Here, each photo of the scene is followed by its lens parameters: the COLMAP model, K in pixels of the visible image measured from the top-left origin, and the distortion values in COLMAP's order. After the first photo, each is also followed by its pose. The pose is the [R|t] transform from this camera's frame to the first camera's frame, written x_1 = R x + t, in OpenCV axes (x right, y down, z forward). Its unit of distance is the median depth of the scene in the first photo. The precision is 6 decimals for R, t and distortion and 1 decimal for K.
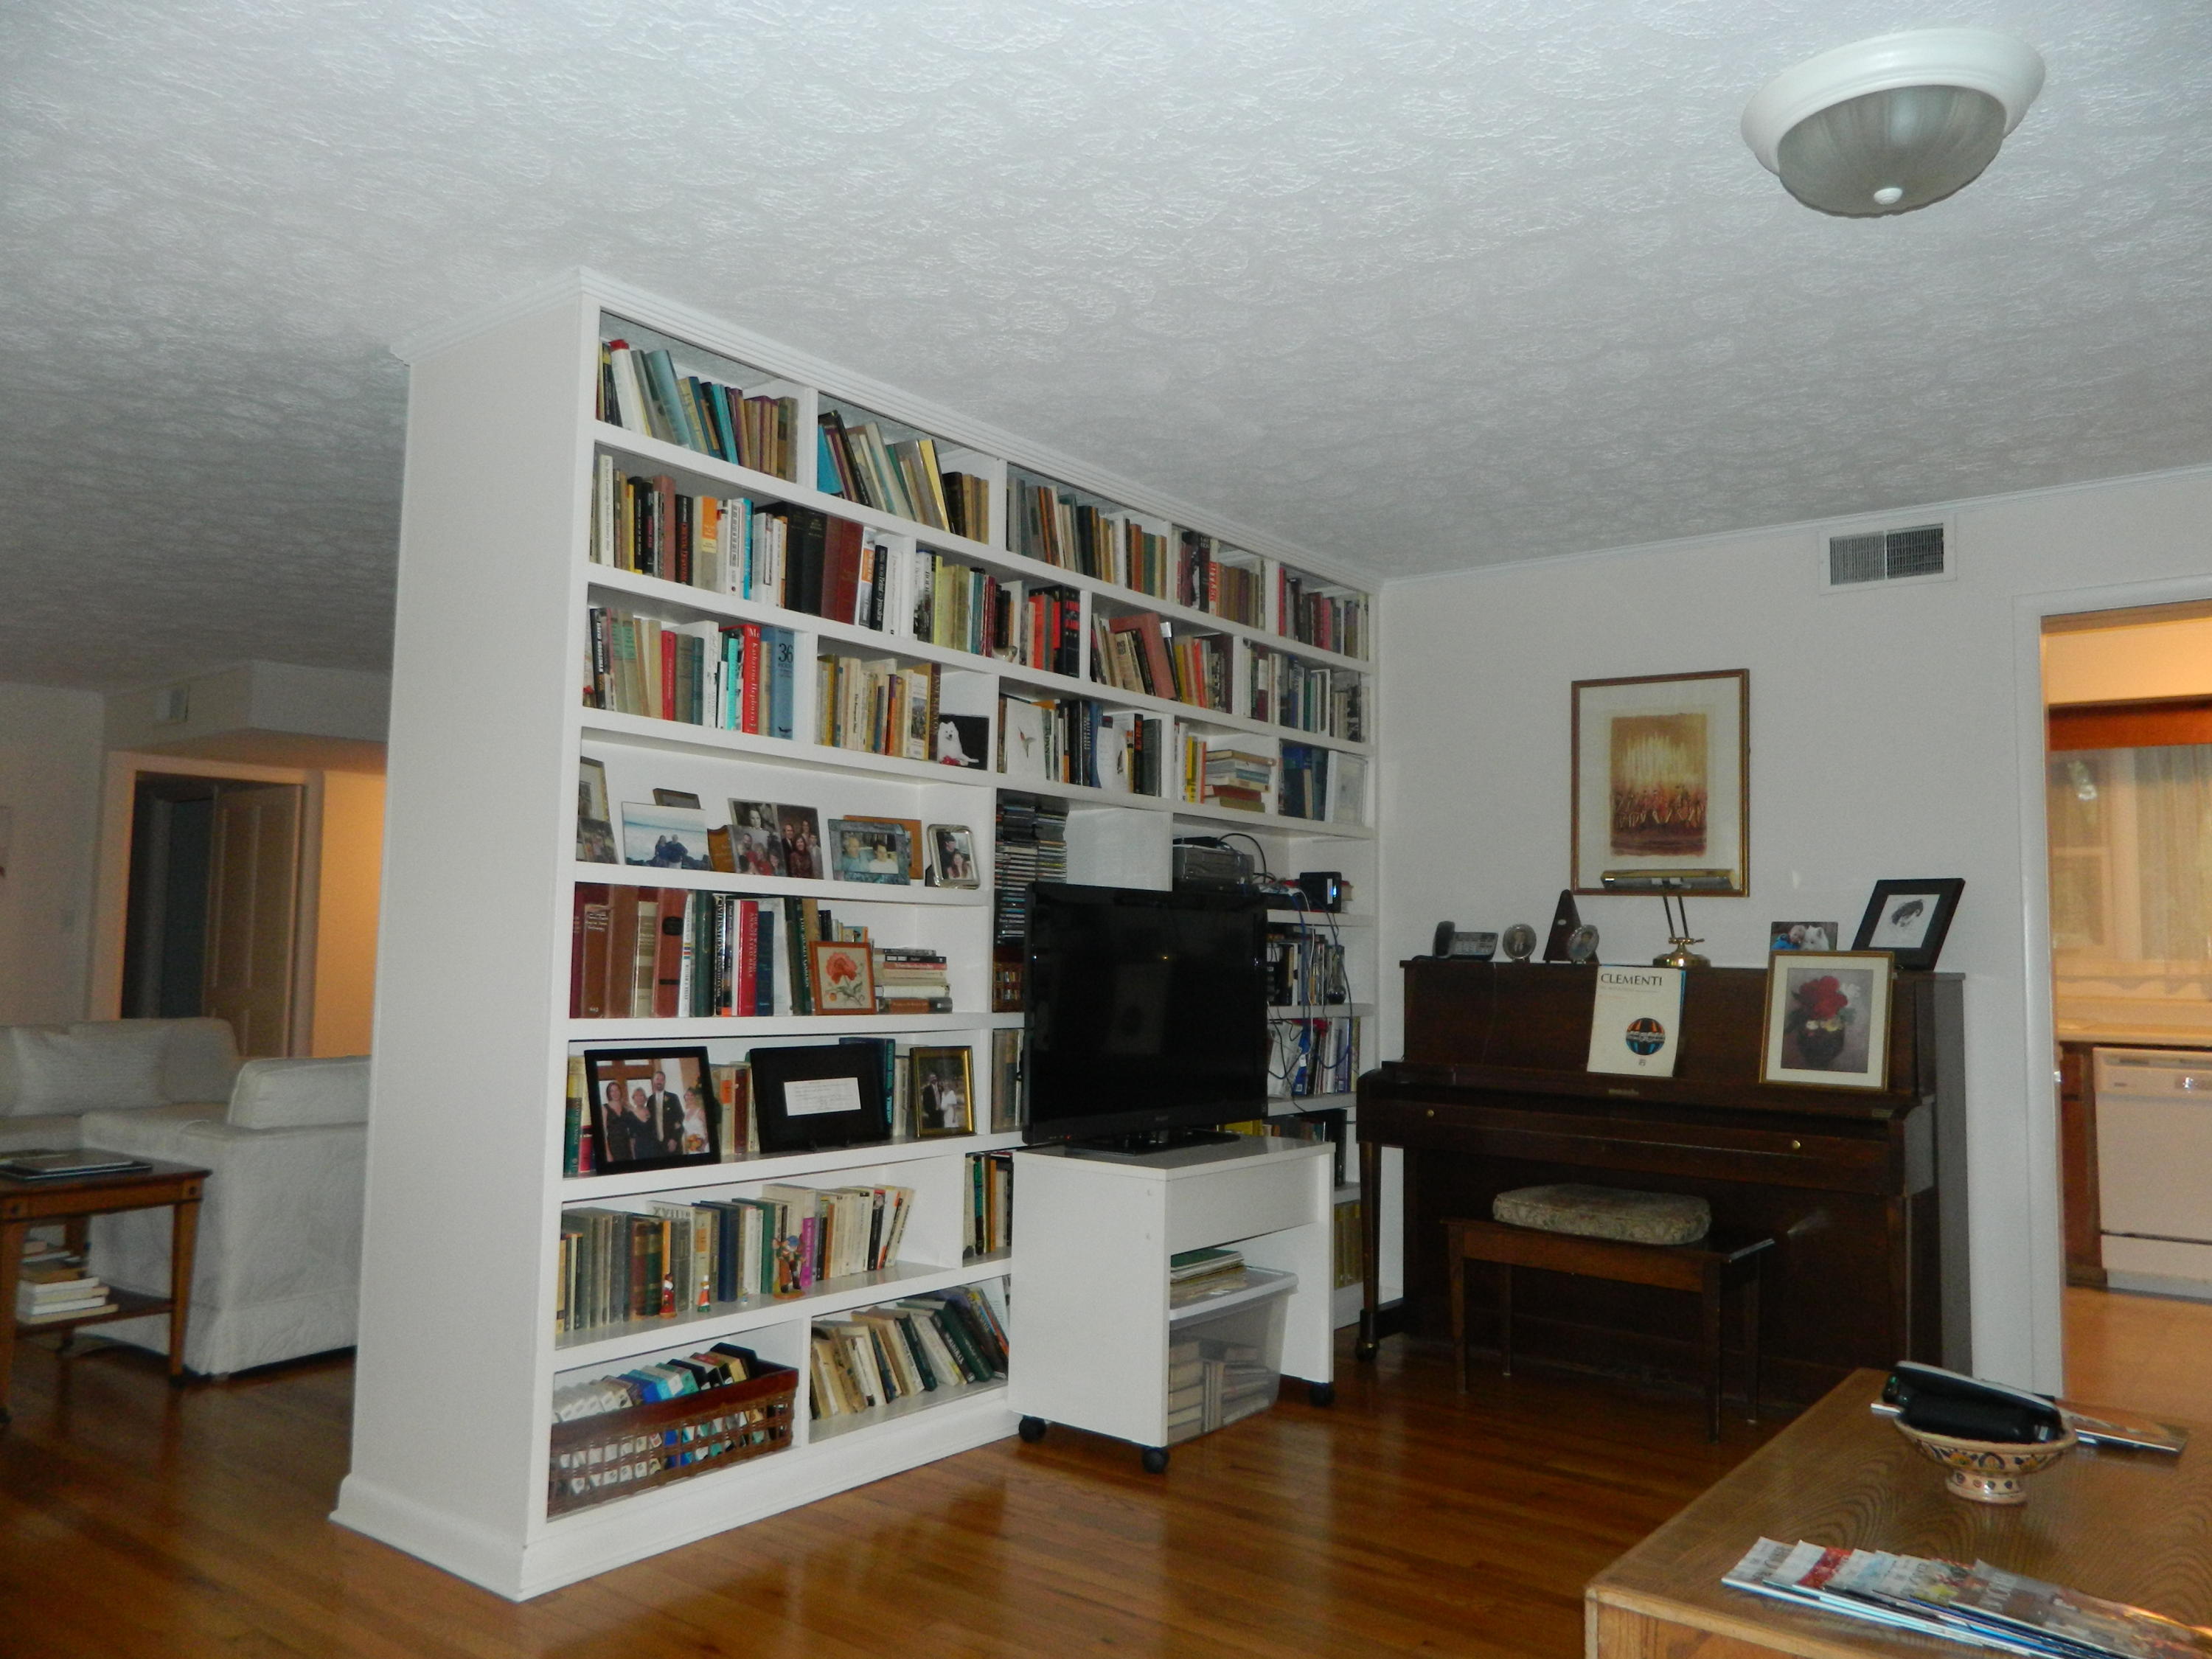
lens RADIAL K [[1644.3, 0, 1103.4], [0, 1644.3, 828.3], [0, 0, 1]] dist [0.002352, -0.001443]
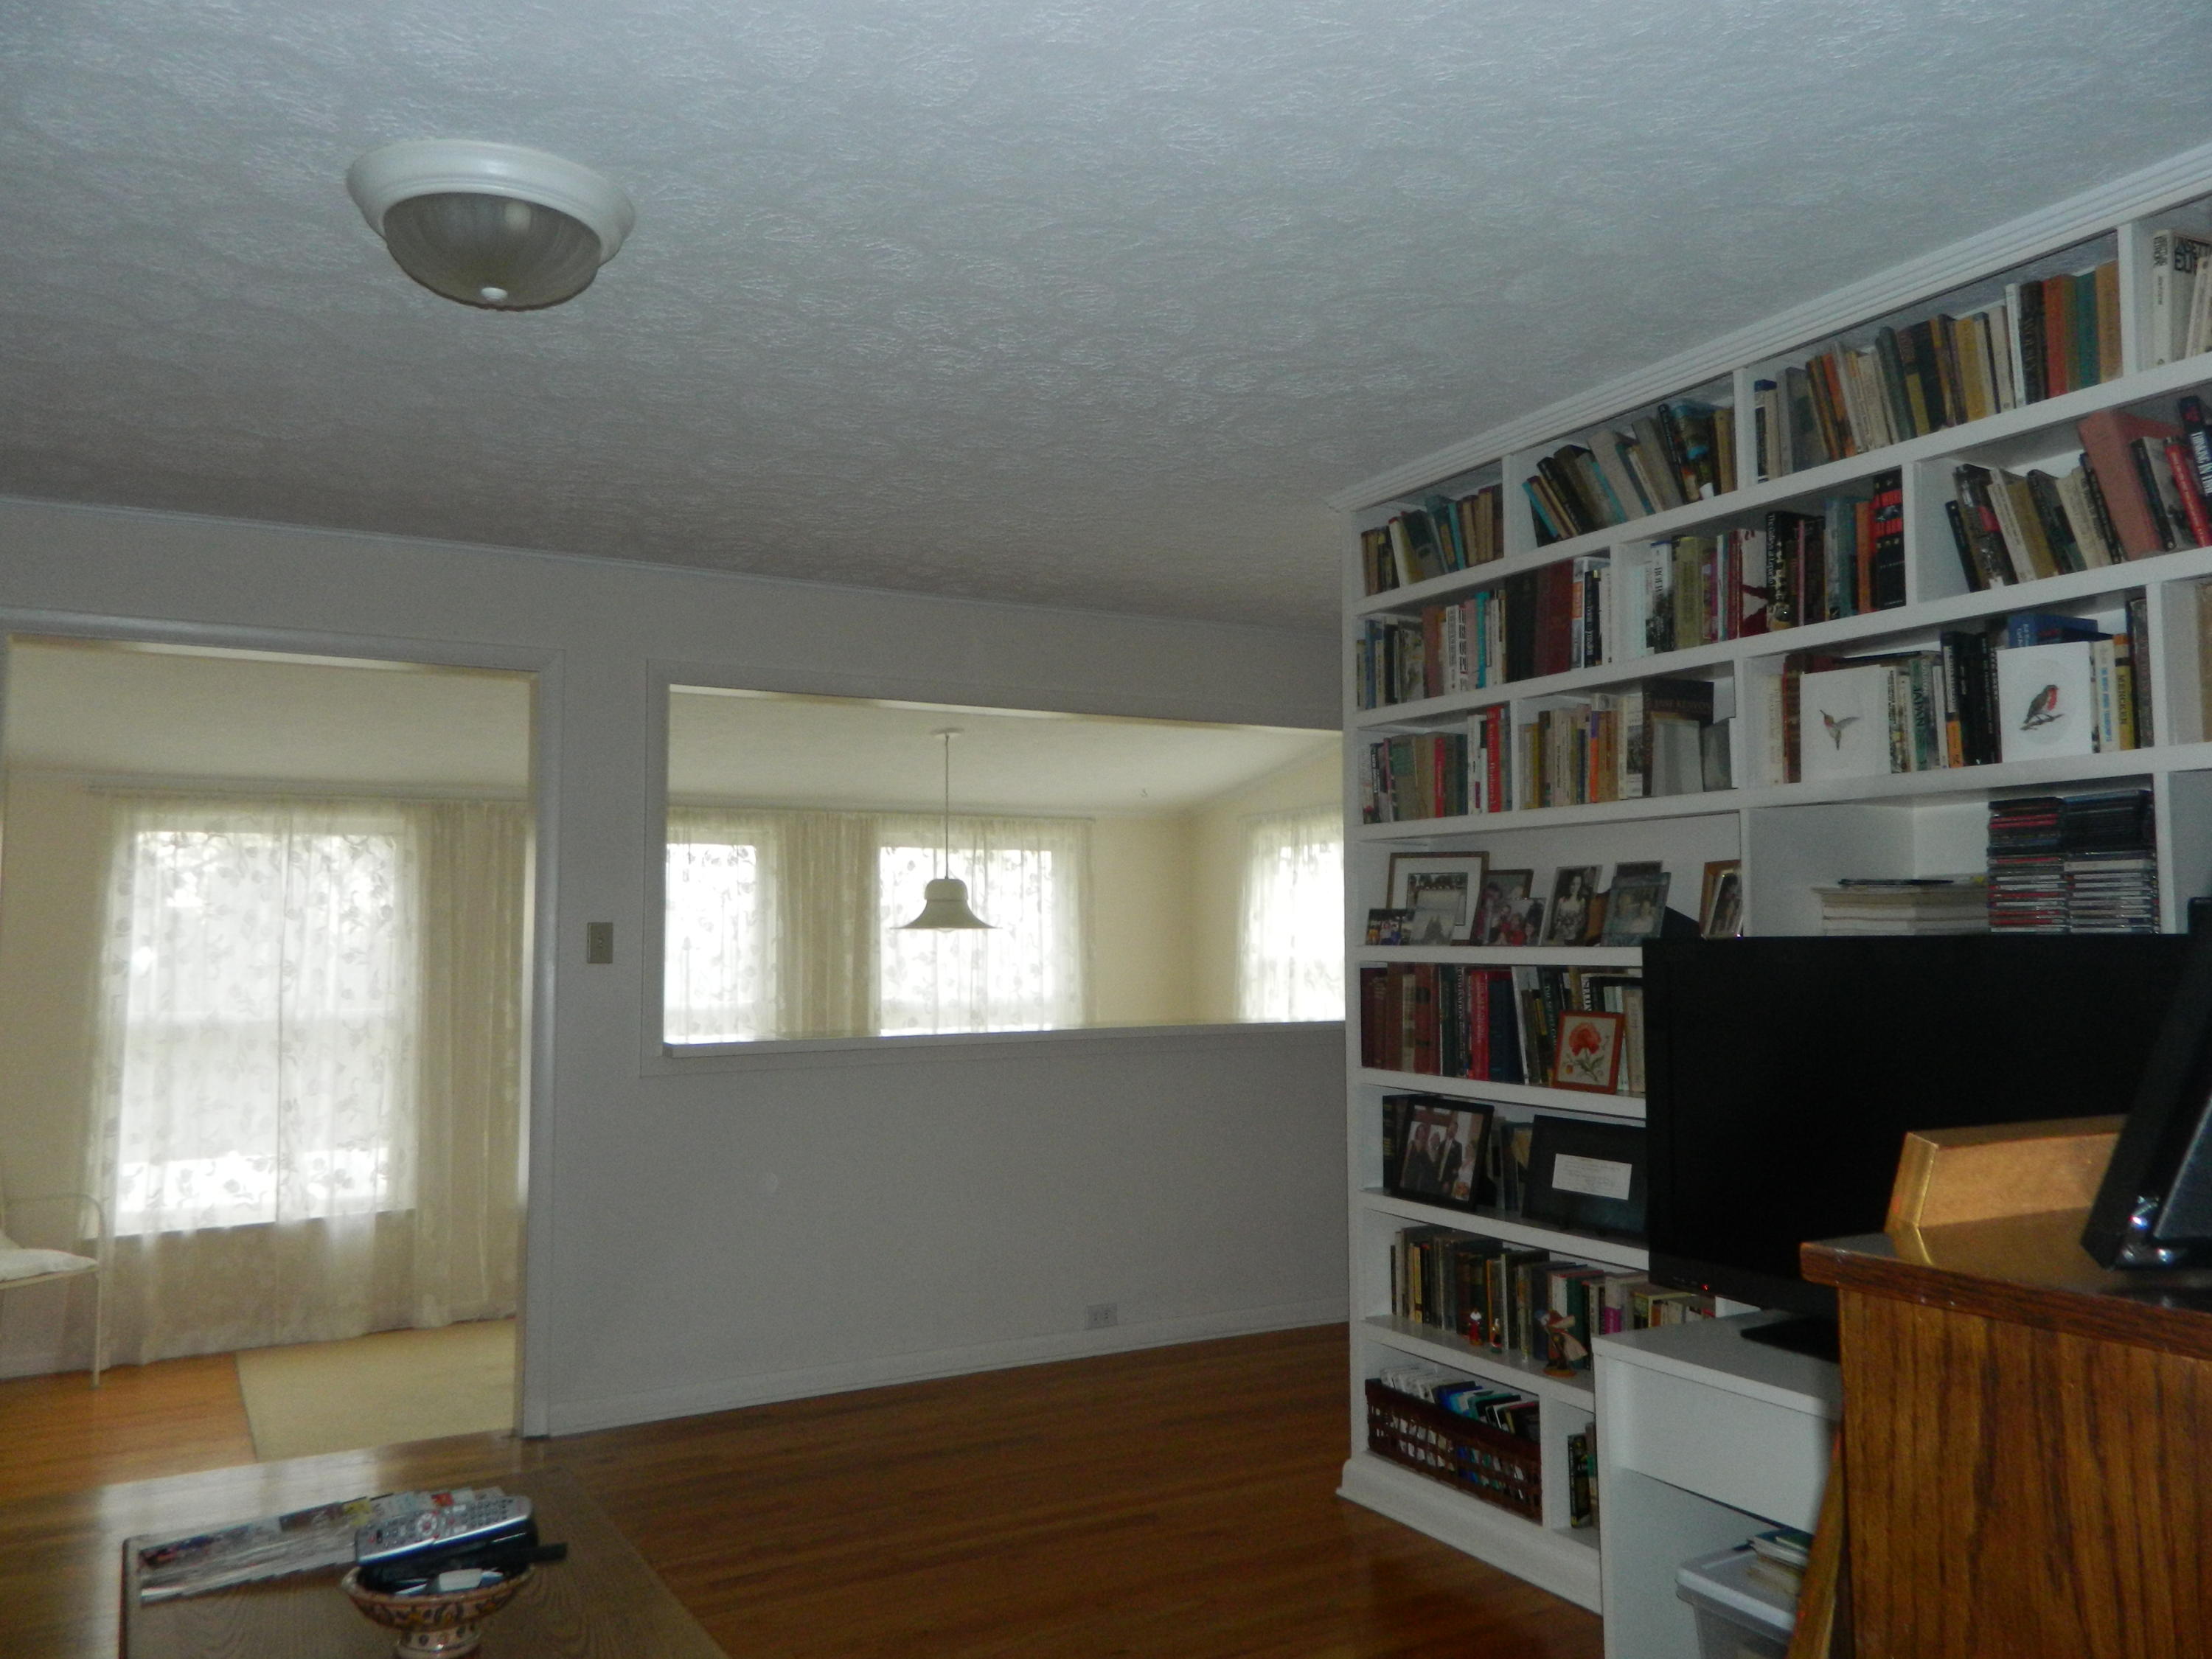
lens RADIAL K [[1644.3, 0, 1103.4], [0, 1644.3, 828.3], [0, 0, 1]] dist [0.002352, -0.001443]
pose [[-0.390568, -0.088526, -0.916308, 0.814064], [0.061990, 0.990577, -0.122125, 0.063893], [0.918484, -0.104500, -0.381400, 1.125482]]
